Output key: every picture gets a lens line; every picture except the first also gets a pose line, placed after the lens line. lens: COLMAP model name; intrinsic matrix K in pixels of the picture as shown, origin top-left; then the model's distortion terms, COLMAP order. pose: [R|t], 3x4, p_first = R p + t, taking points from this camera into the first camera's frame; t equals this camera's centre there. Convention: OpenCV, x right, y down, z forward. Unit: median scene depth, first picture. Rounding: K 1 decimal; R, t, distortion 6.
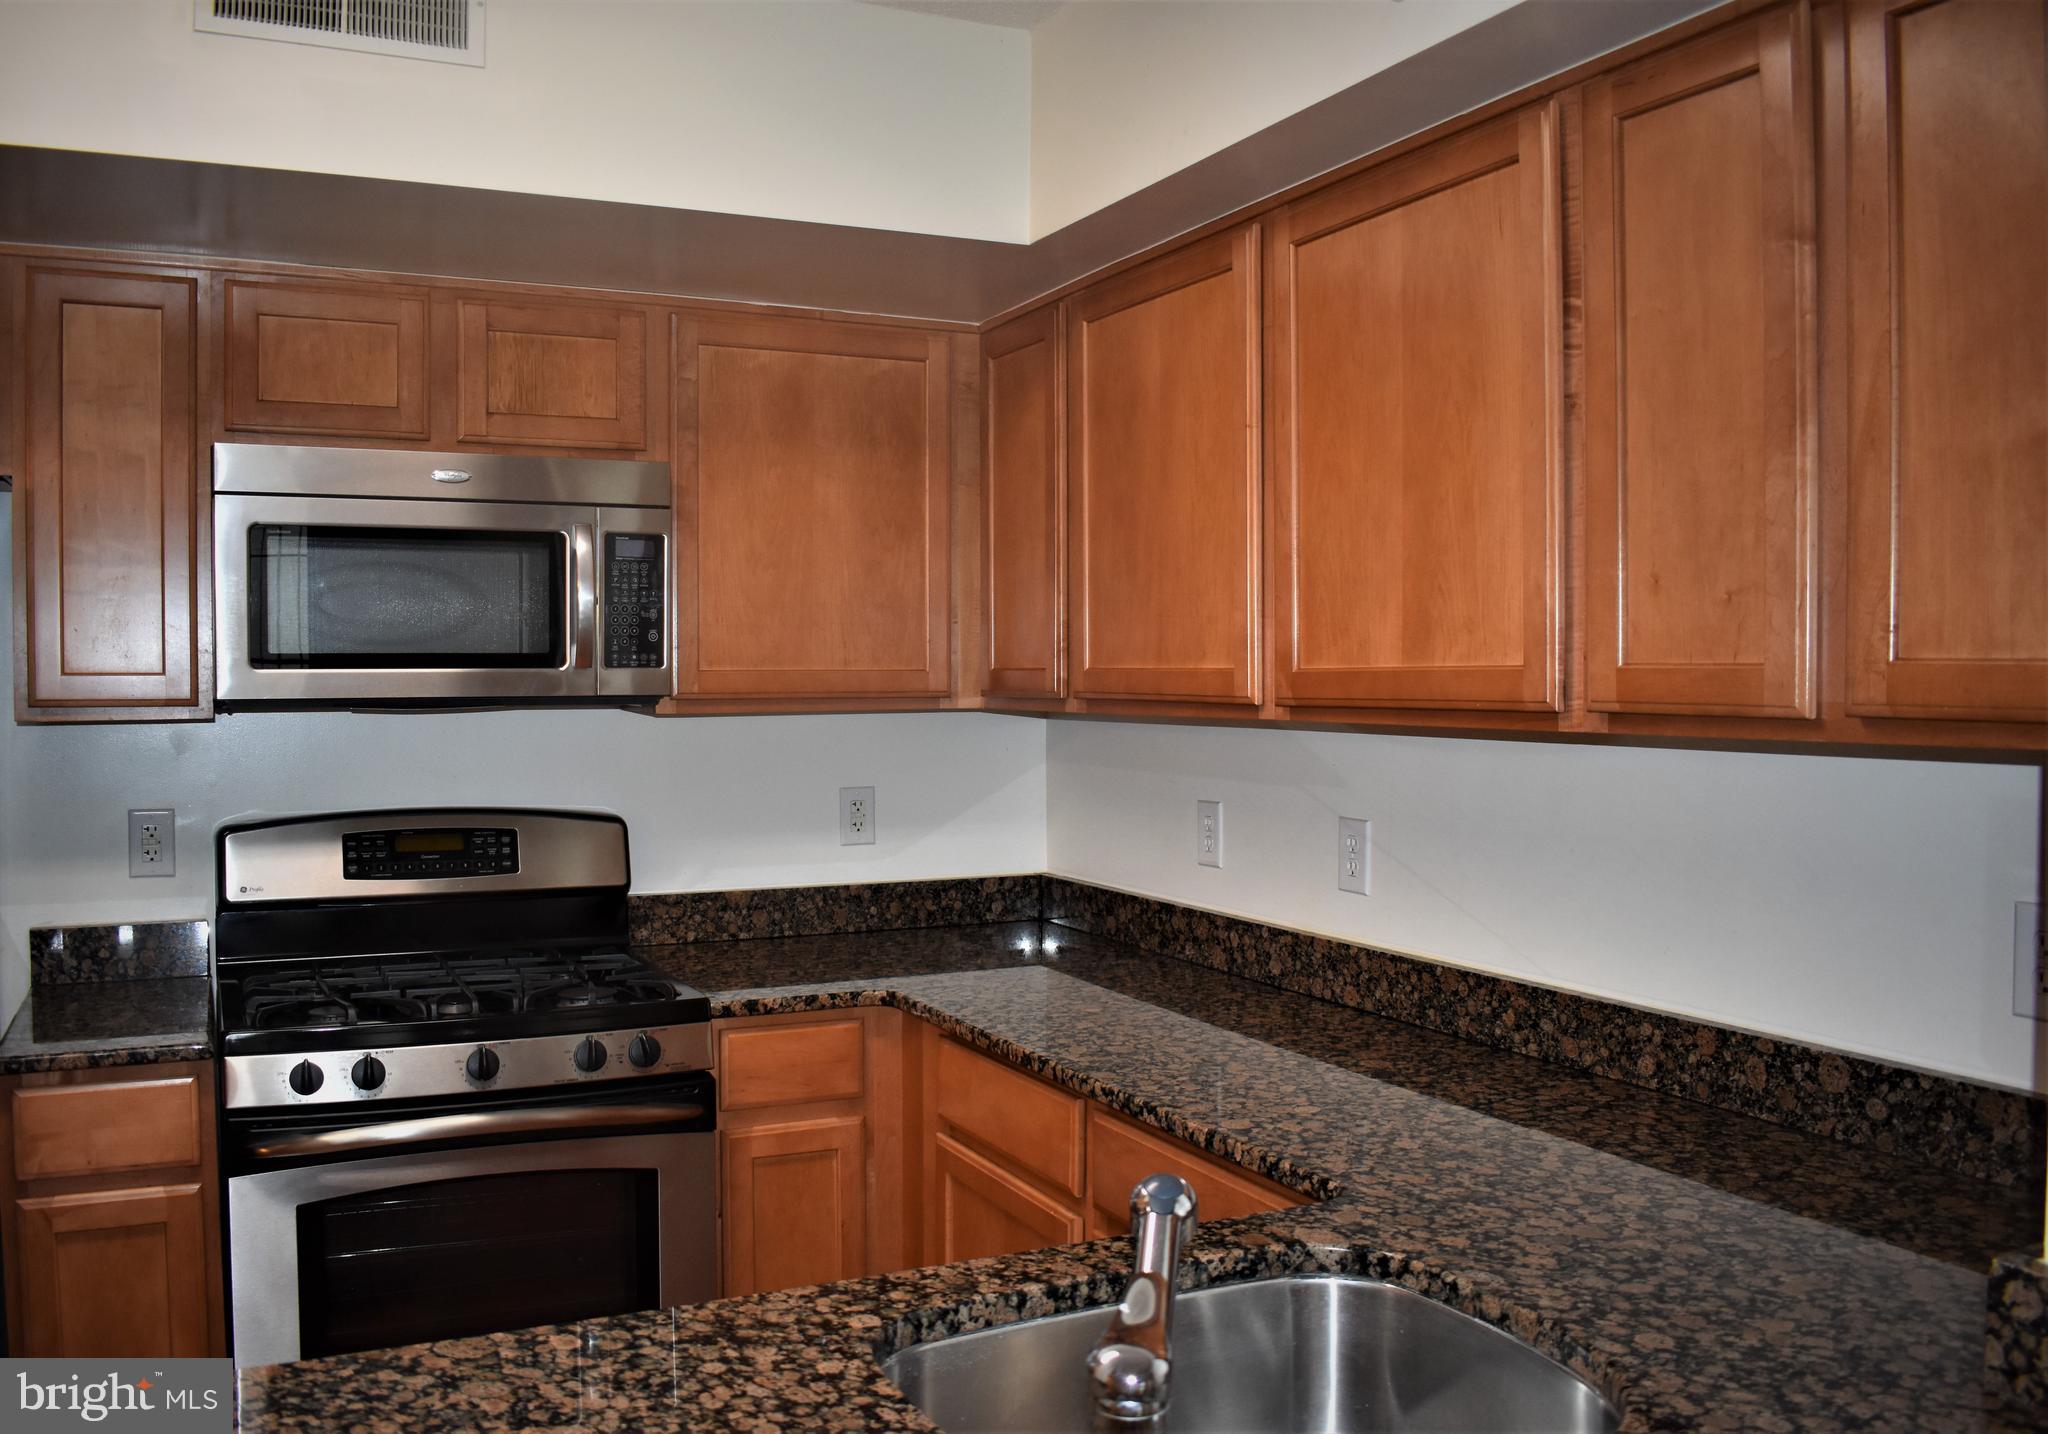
lens RADIAL K [[1691.6, 0, 976.0], [0, 1691.6, 725.9], [0, 0, 1]] dist [-0.091942, 0.010977]
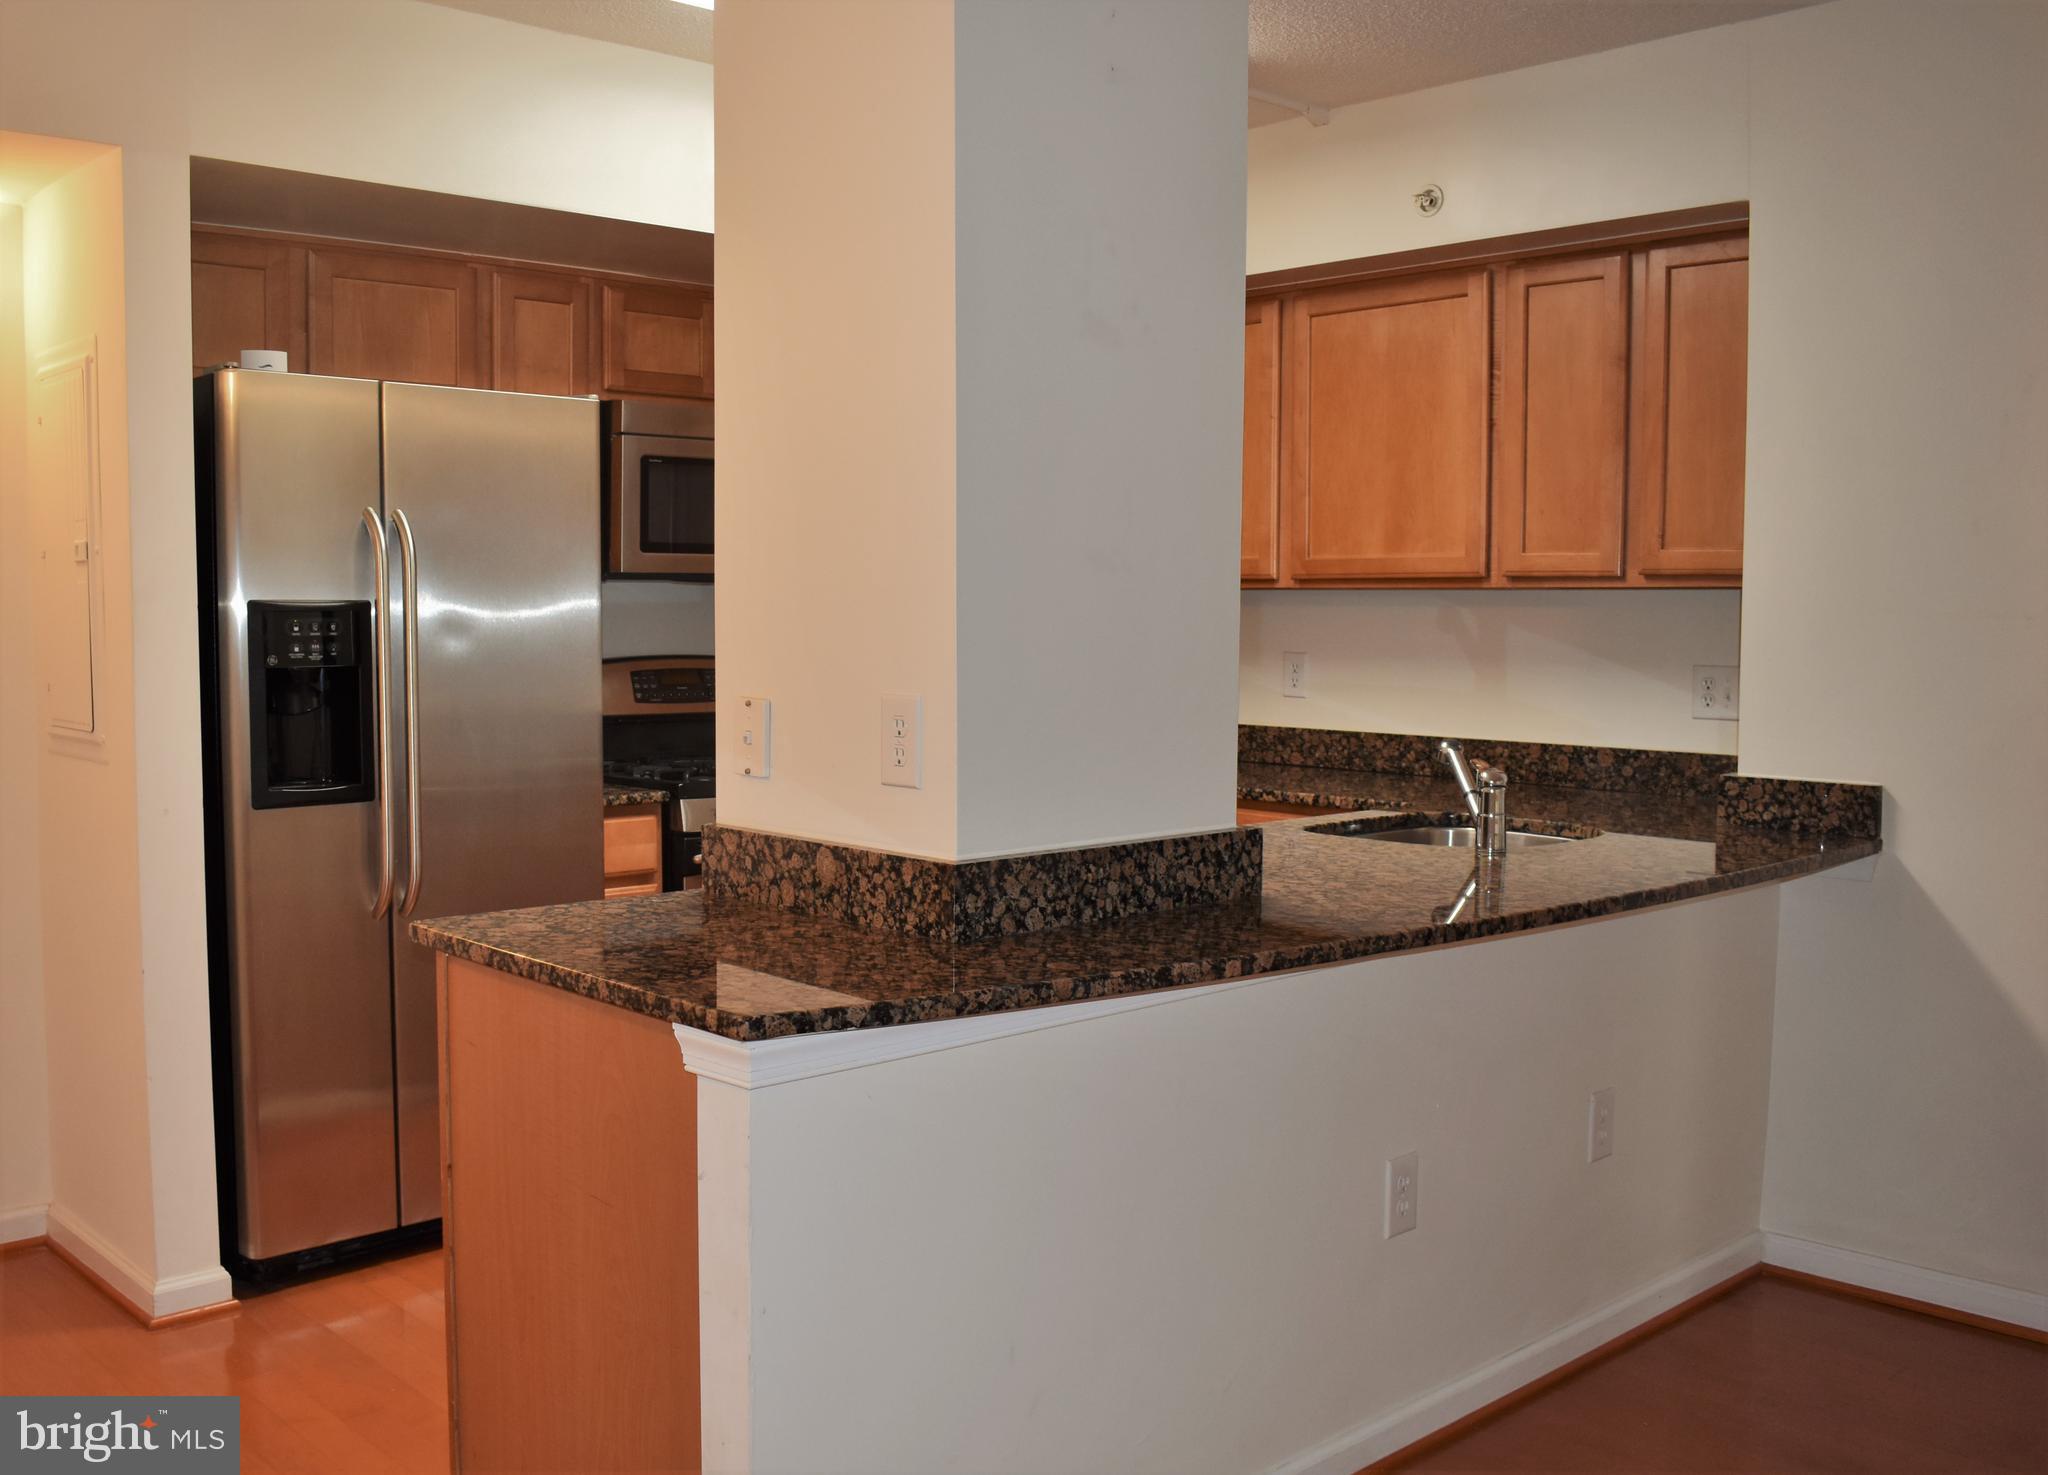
lens RADIAL K [[1913.4, 0, 906.3], [0, 1913.4, 751.7], [0, 0, 1]] dist [-0.093156, 0.000000]
pose [[0.962383, -0.017195, 0.271153, -0.718654], [0.004349, 0.998842, 0.047906, 0.067799], [-0.271663, -0.044925, 0.961343, -0.769823]]
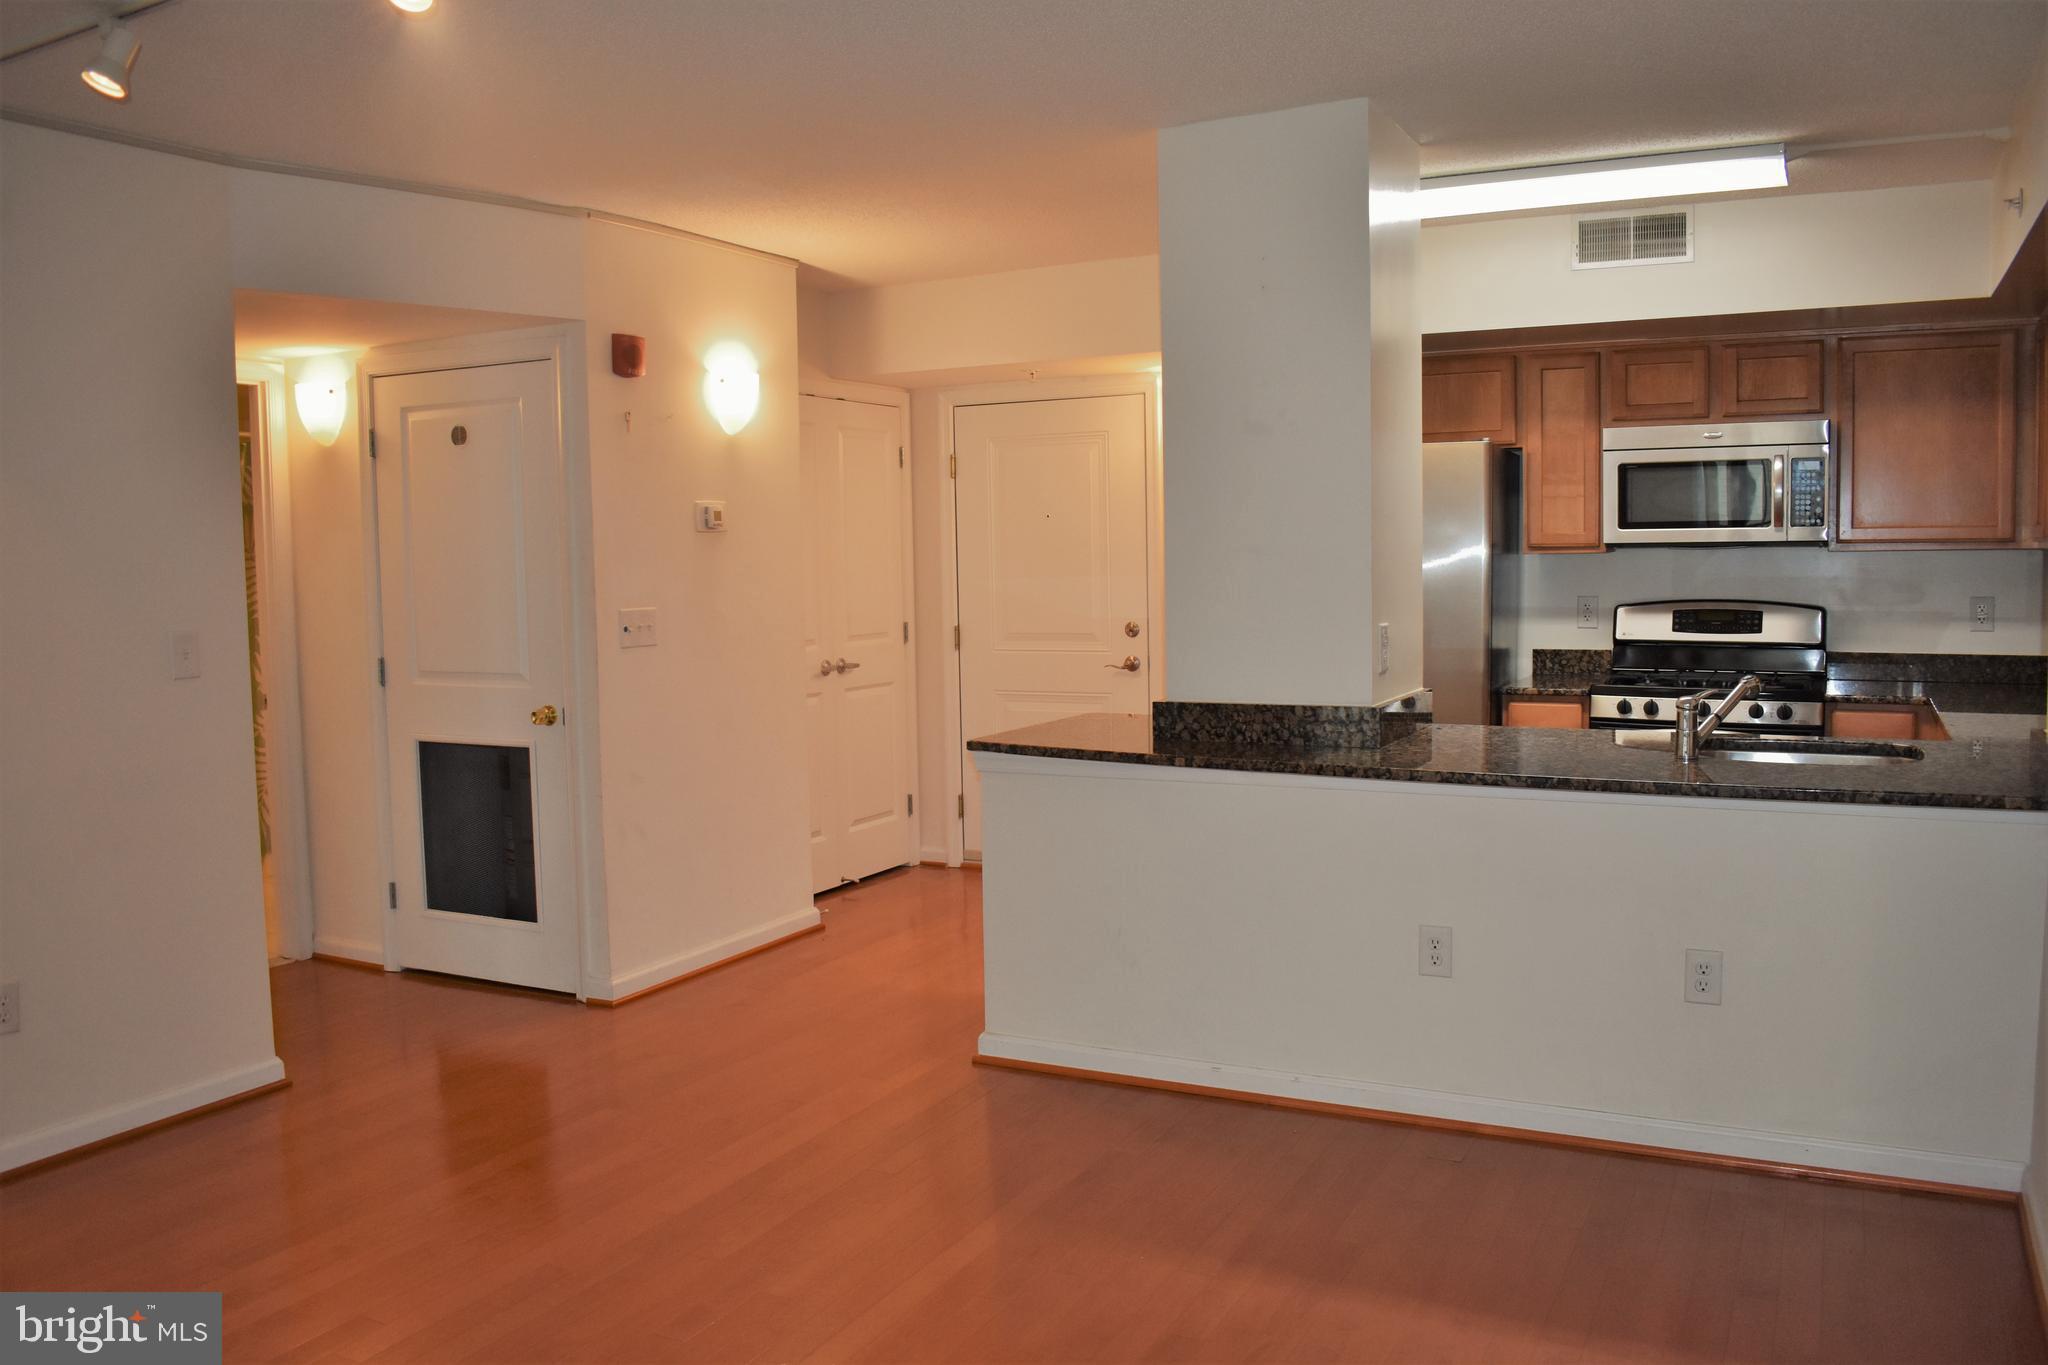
lens RADIAL K [[1599.3, 0, 1030.1], [0, 1599.3, 691.6], [0, 0, 1]] dist [-0.091767, 0.006845]
pose [[0.605547, 0.059259, -0.793600, 0.824357], [-0.008162, 0.997634, 0.068267, 0.047261], [0.795768, -0.034861, 0.604598, -0.967800]]
